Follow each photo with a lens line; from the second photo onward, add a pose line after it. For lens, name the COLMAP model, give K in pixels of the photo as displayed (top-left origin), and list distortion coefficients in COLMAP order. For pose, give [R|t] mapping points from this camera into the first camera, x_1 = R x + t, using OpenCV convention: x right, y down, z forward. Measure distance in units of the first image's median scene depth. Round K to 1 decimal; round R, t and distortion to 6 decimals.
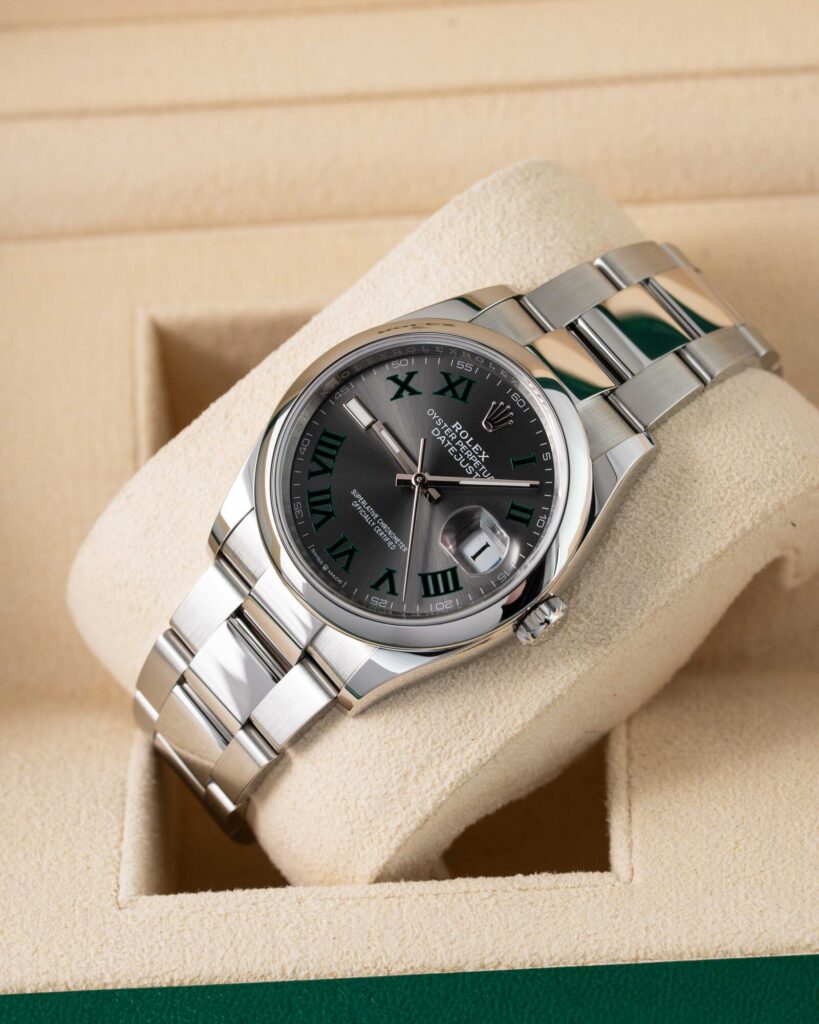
lens RADIAL K [[4538.0, 0, 409.5], [0, 4538.0, 512.0], [0, 0, 1]] dist [-0.053360, -3.074102]
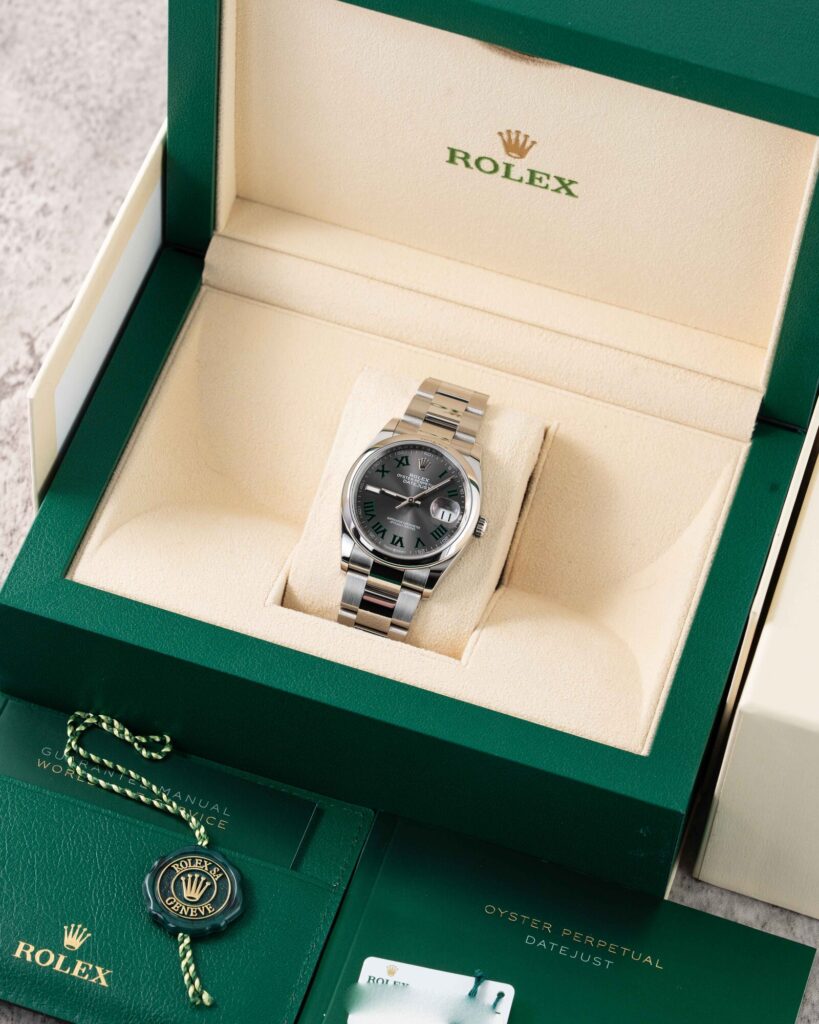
lens RADIAL K [[4238.0, 0, 409.5], [0, 4238.0, 512.0], [0, 0, 1]] dist [0.056436, -1.844261]
pose [[0.937805, 0.336055, -0.087111, 0.191912], [-0.332157, 0.941539, 0.056359, -0.115423], [0.100958, -0.023919, 0.994603, -1.266779]]
